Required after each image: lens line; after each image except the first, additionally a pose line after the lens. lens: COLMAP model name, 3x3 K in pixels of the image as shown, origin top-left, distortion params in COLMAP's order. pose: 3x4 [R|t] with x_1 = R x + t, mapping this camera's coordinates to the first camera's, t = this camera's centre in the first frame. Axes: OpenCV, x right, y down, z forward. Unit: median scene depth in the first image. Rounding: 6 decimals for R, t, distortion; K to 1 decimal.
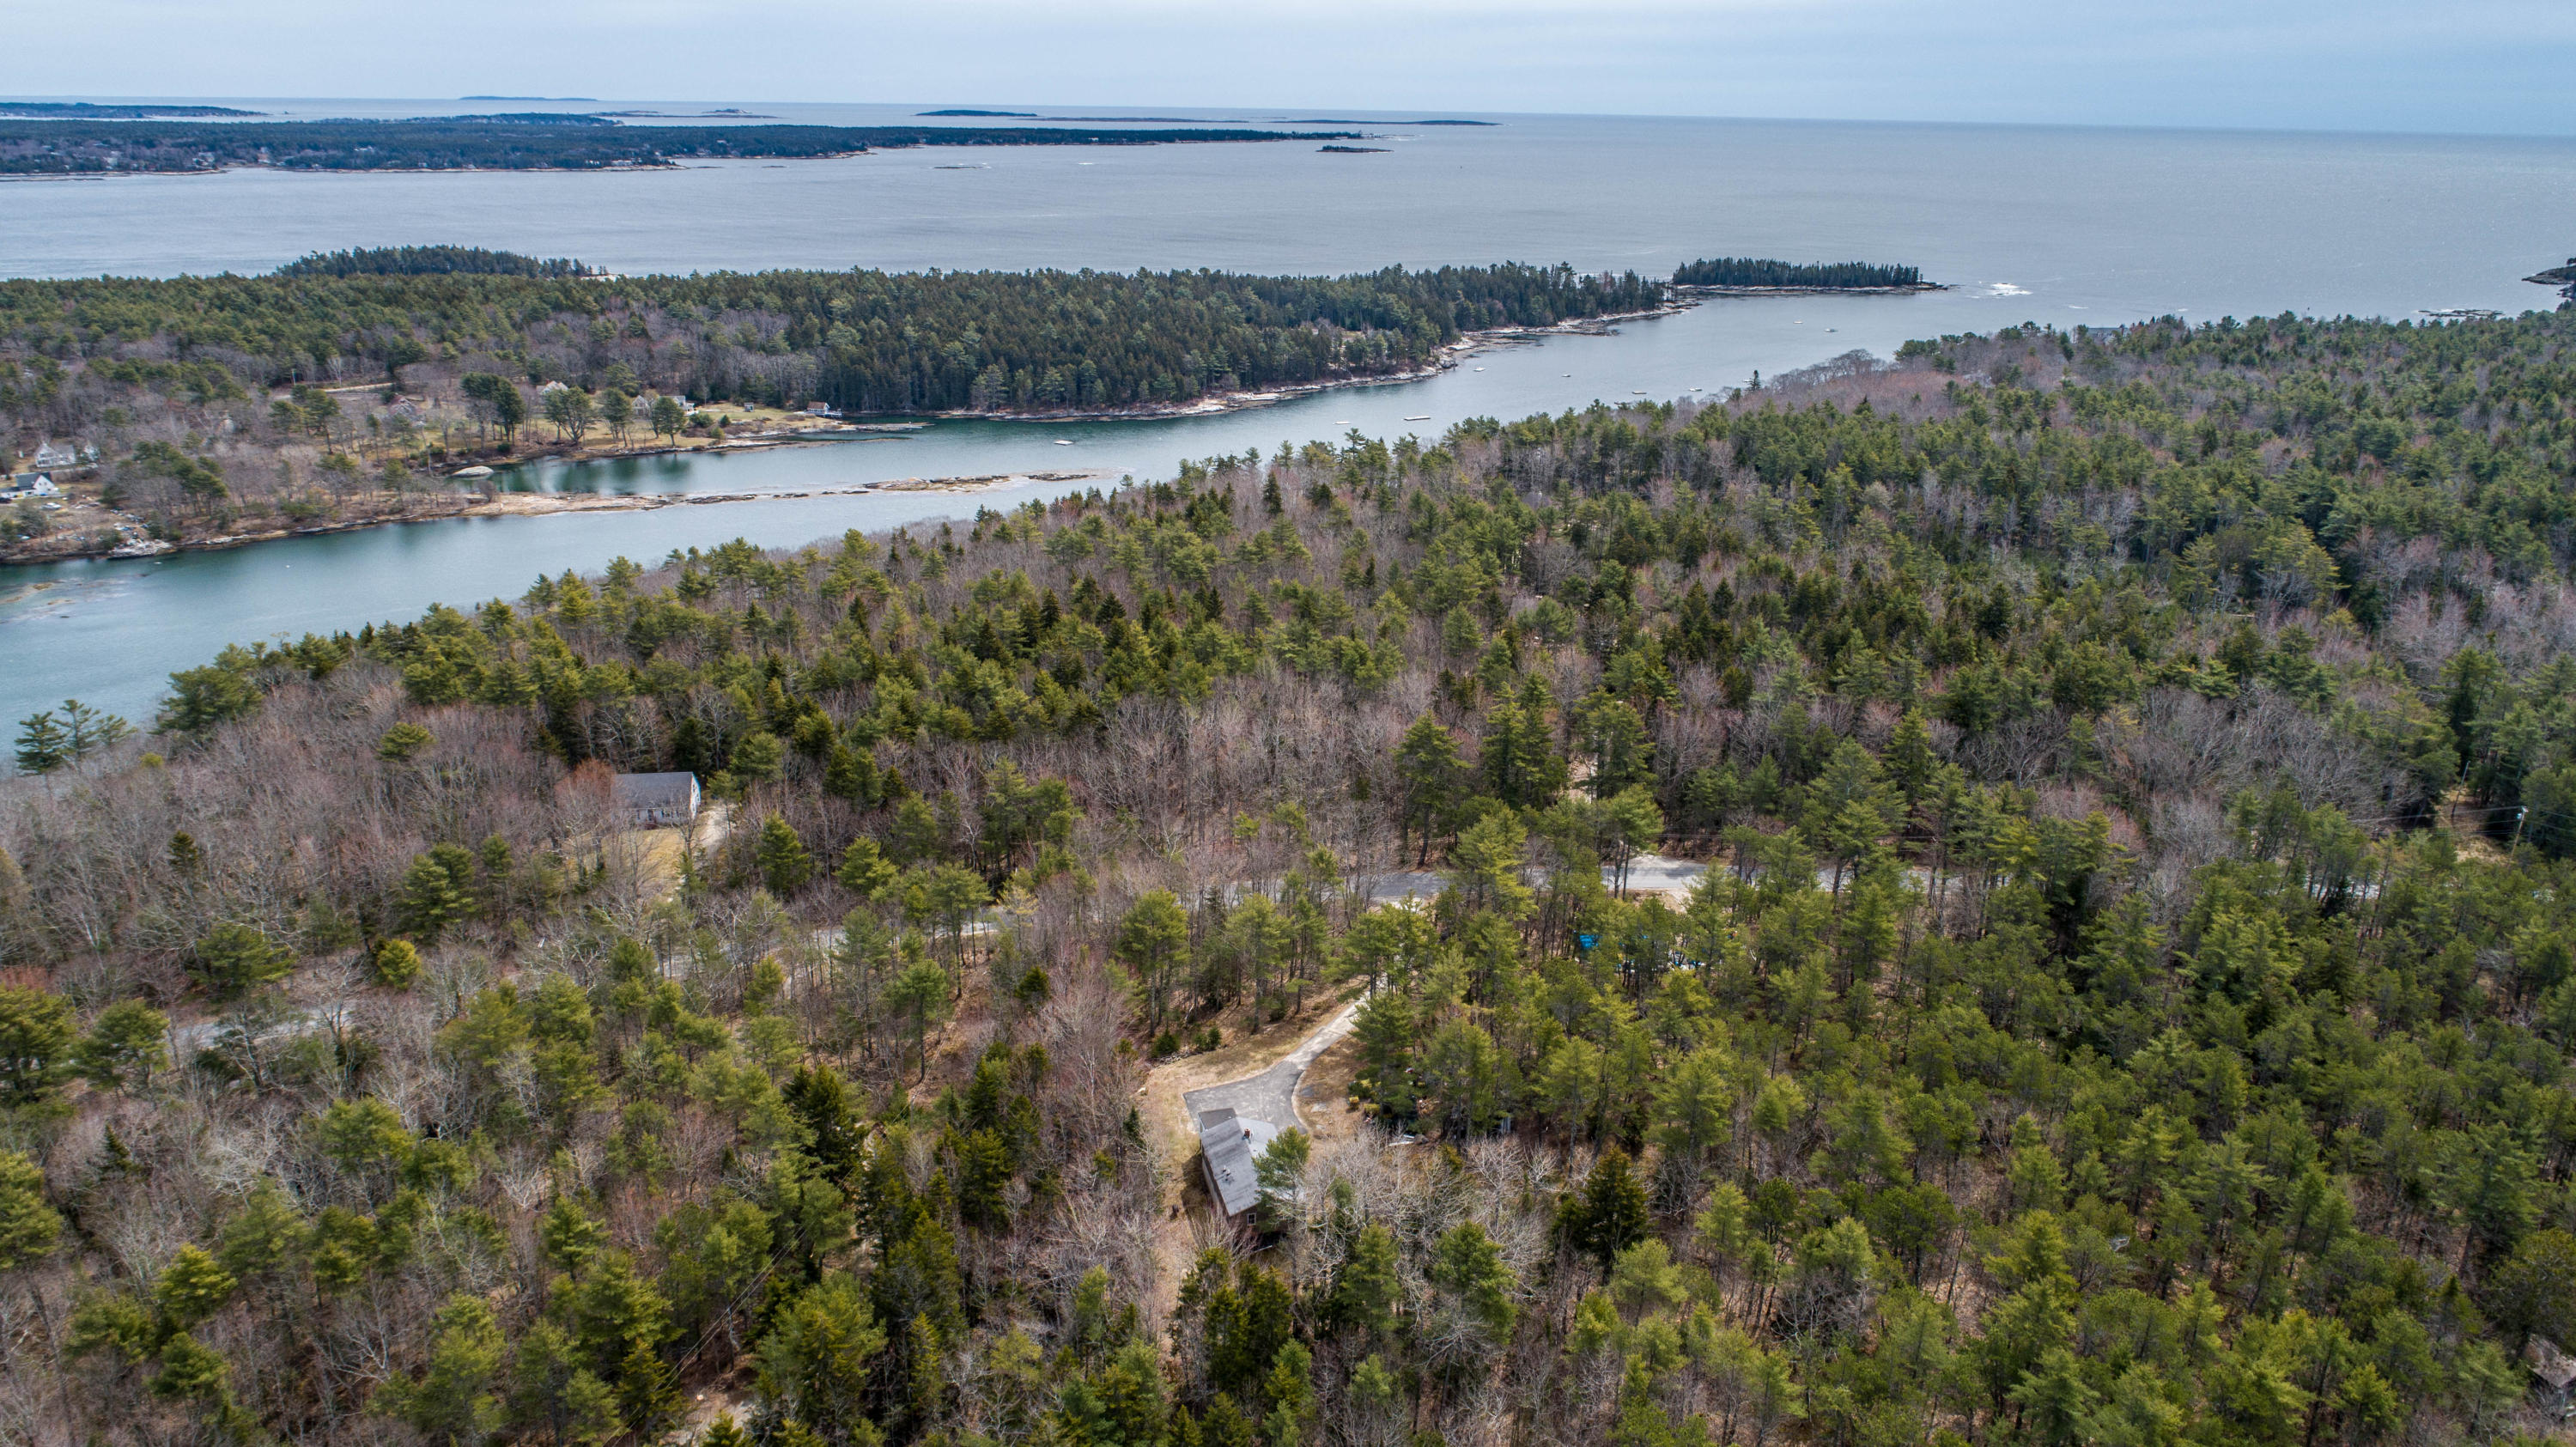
lens RADIAL K [[1726.4, 0, 1285.8], [0, 1726.4, 720.0], [0, 0, 1]] dist [-0.015456, 0.003713]
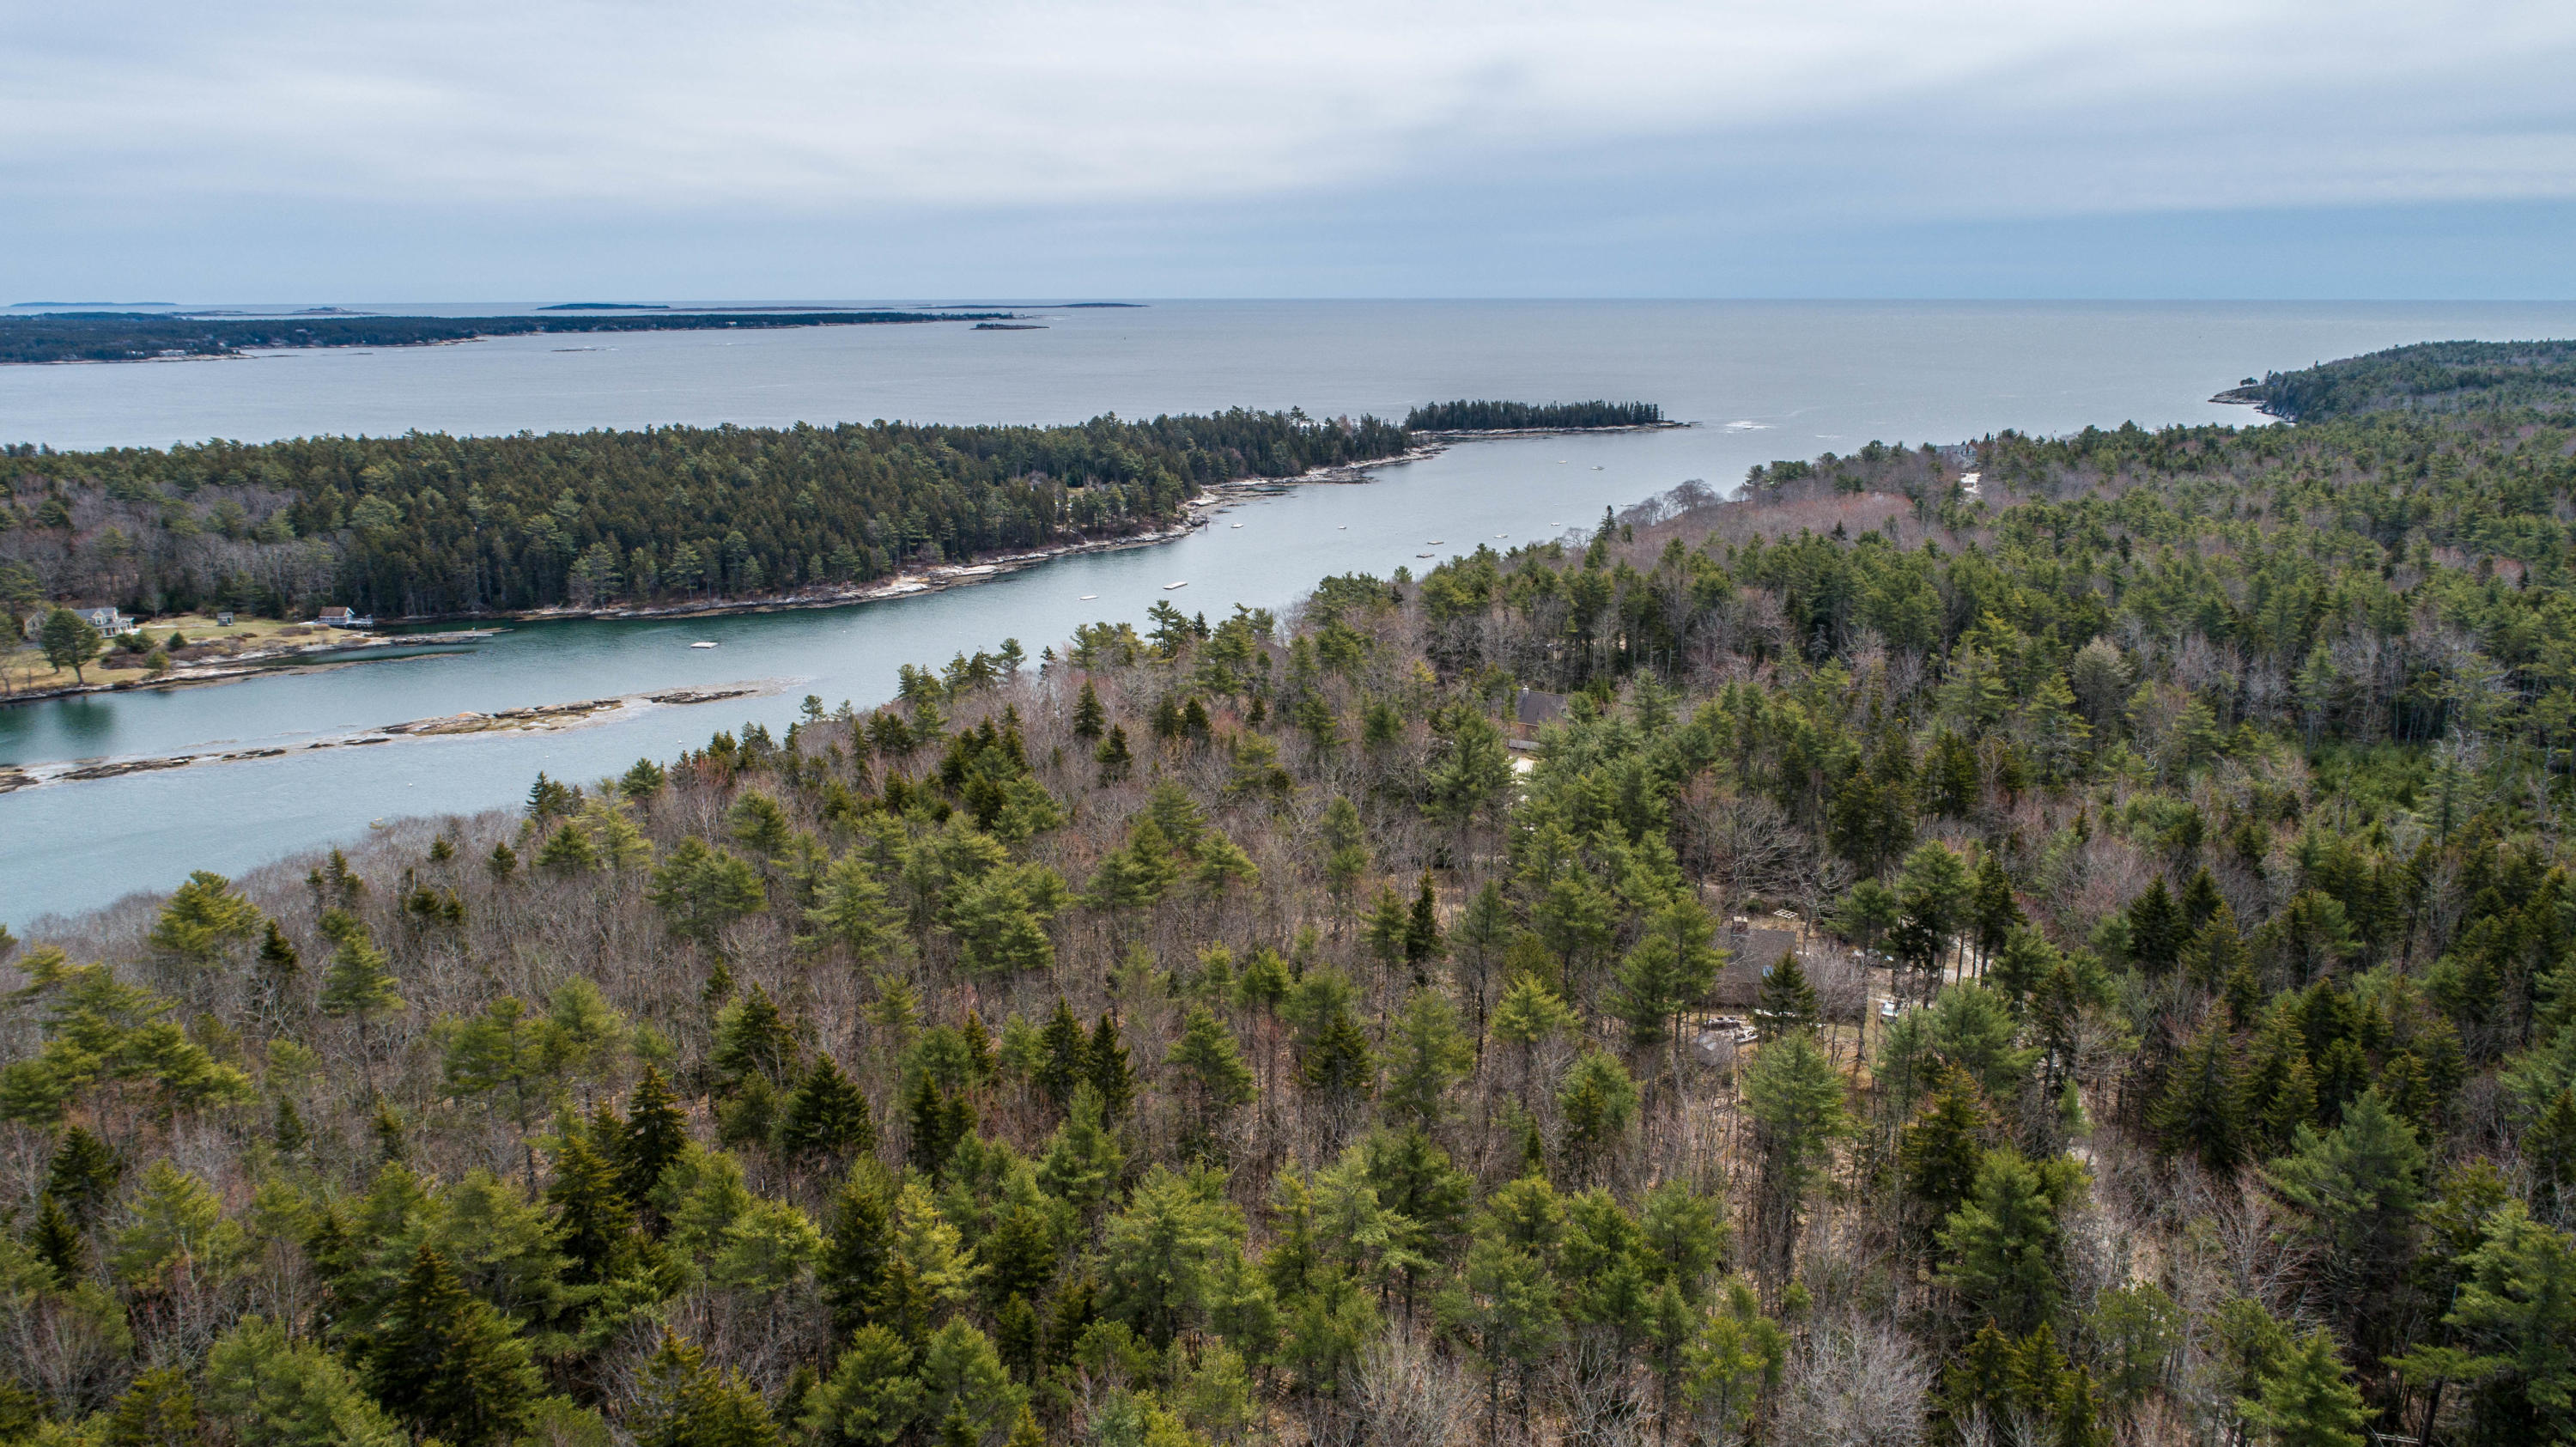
lens RADIAL K [[1726.4, 0, 1285.8], [0, 1726.4, 720.0], [0, 0, 1]] dist [-0.015456, 0.003713]
pose [[0.980054, -0.064292, 0.188045, -0.027681], [0.082889, 0.992232, -0.092760, -0.041112], [-0.180620, 0.106497, 0.977770, 0.246112]]
